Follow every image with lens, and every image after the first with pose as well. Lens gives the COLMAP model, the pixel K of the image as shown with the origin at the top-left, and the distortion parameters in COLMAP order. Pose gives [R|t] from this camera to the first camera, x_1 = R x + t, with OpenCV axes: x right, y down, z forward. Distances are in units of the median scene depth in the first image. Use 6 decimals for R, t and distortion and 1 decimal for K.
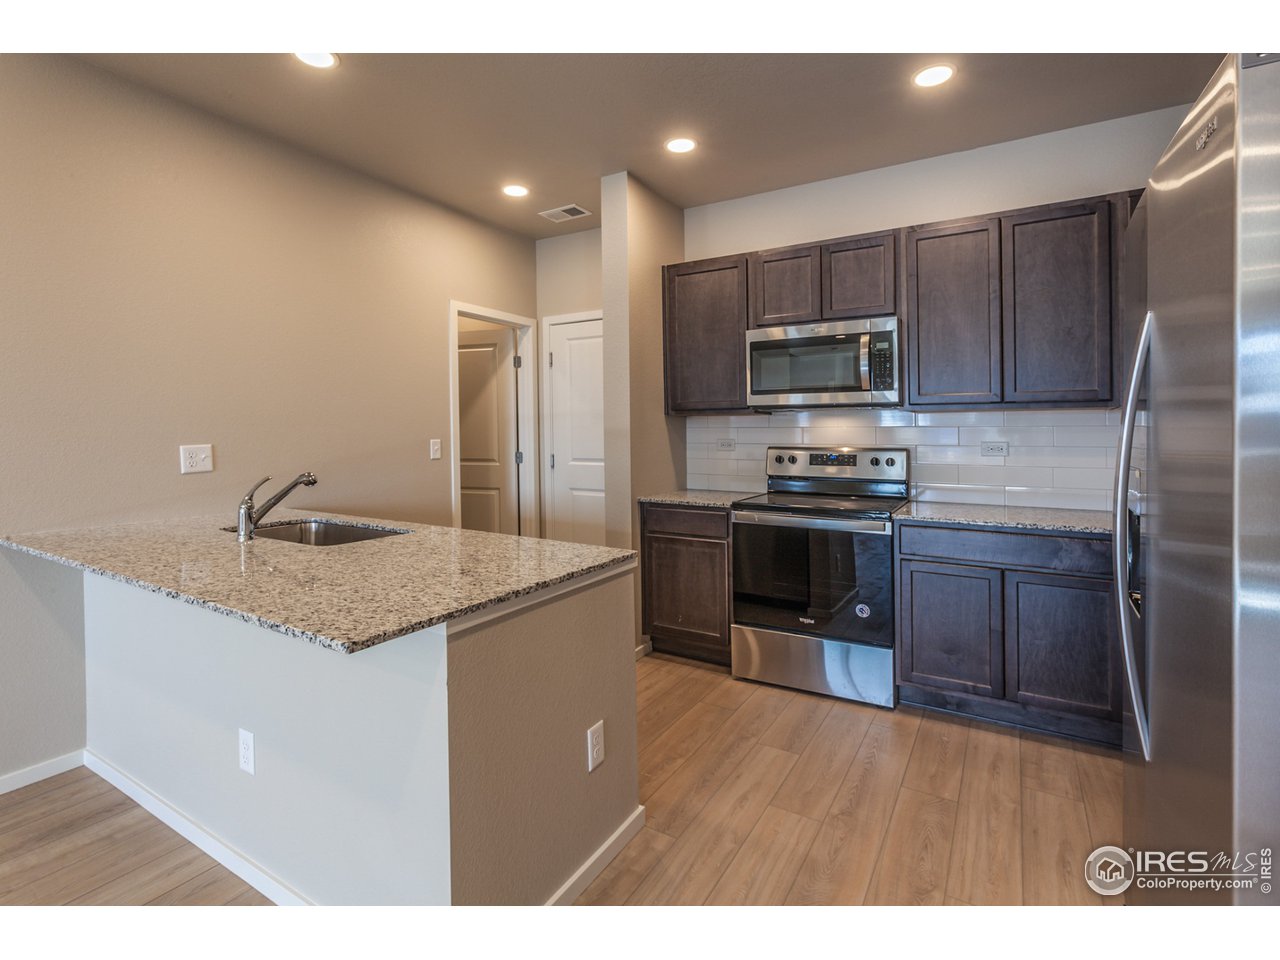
lens RADIAL K [[672.2, 0, 639.2], [0, 672.2, 425.5], [0, 0, 1]] dist [-0.002863, 0.000505]
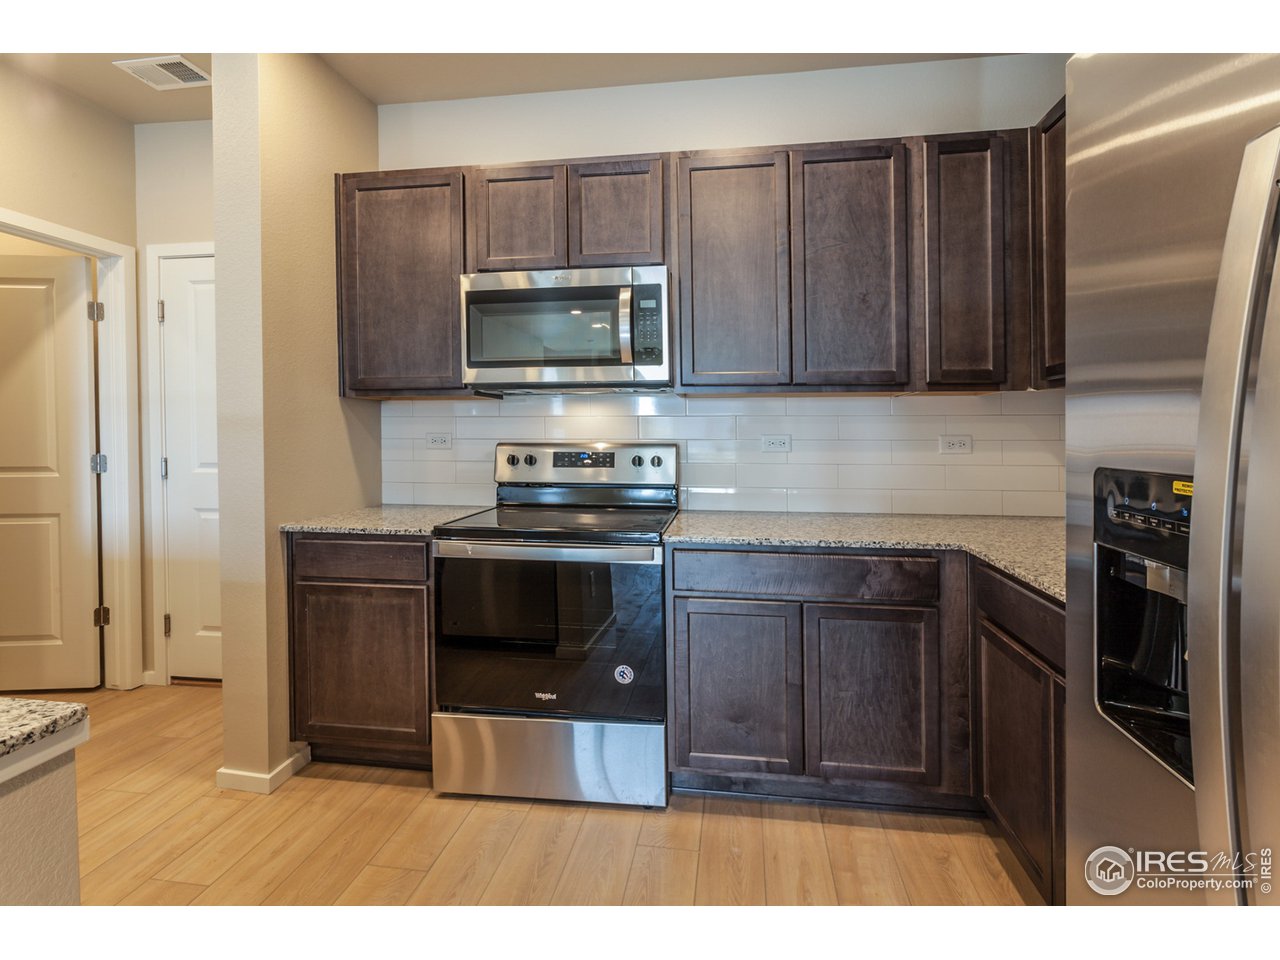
lens RADIAL K [[664.4, 0, 696.0], [0, 664.4, 462.0], [0, 0, 1]] dist [-0.002655, 0.000913]
pose [[0.906087, -0.019311, 0.422650, 0.097466], [-0.005311, 0.998360, 0.057002, 0.012051], [-0.423058, -0.053893, 0.904499, 0.307126]]
